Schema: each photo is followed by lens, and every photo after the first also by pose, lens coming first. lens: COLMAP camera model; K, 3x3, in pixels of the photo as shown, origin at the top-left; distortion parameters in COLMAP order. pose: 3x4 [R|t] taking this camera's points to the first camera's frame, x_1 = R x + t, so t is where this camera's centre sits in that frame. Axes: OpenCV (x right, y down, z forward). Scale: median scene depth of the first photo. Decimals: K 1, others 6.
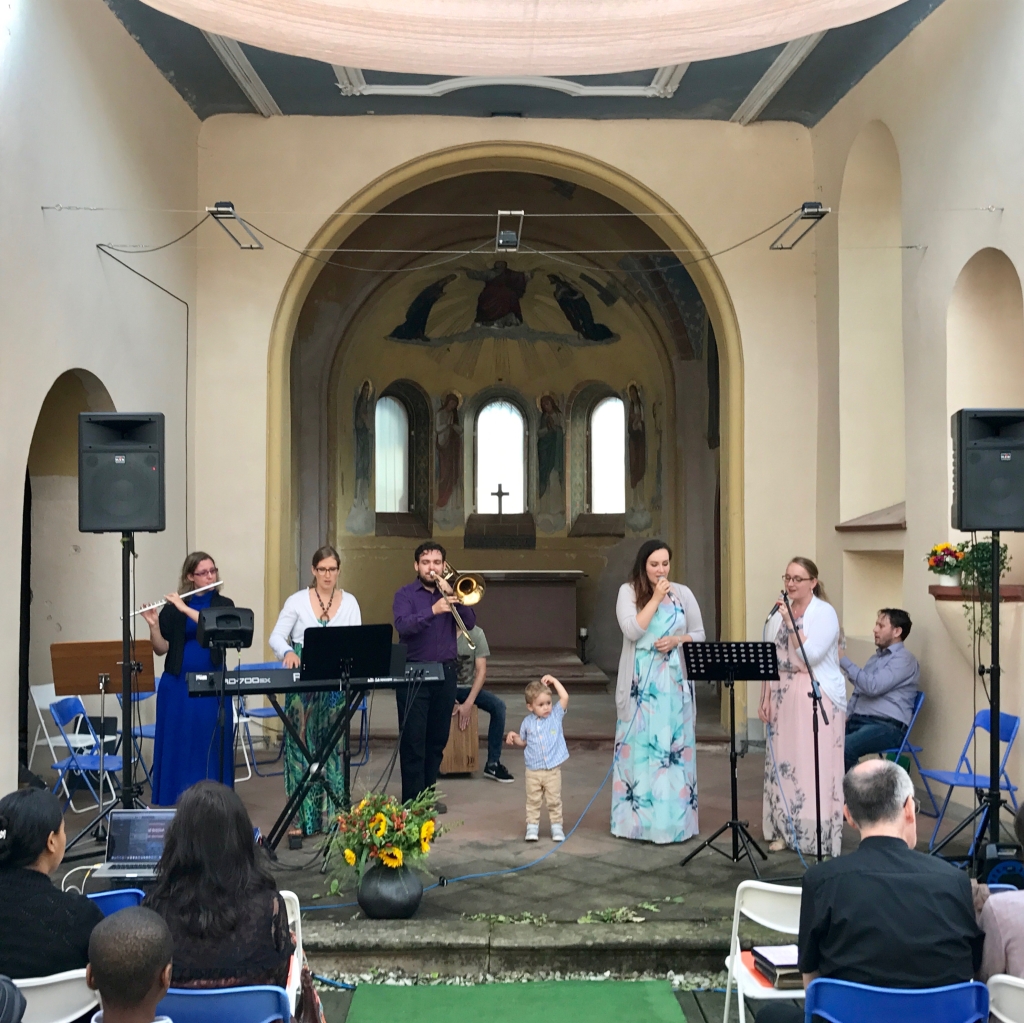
lens RADIAL K [[1355.9, 0, 512.0], [0, 1355.9, 511.5], [0, 0, 1]] dist [0.276112, -1.107143]
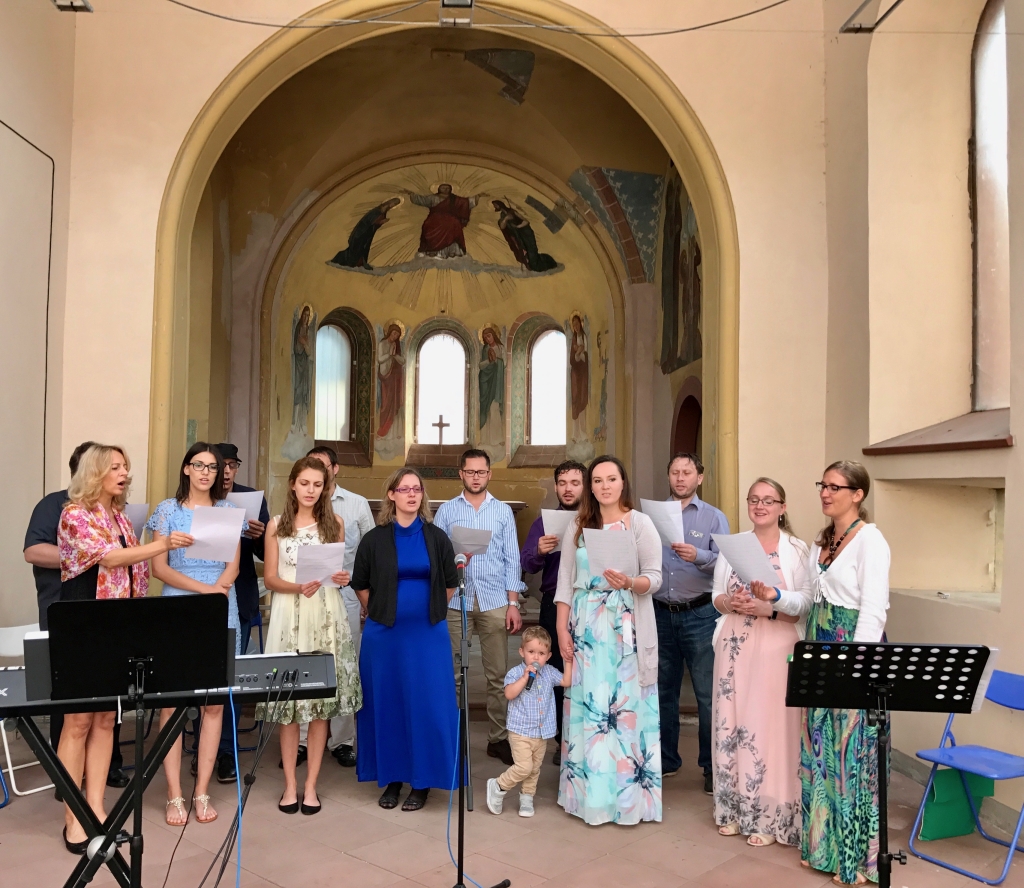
lens RADIAL K [[994.5, 0, 466.5], [0, 994.5, 443.2], [0, 0, 1]] dist [0.188693, -0.502984]
pose [[0.999736, 0.016121, 0.016363, -0.001689], [-0.015856, 0.999743, -0.016194, 0.013300], [-0.016620, 0.015930, 0.999735, 0.273355]]
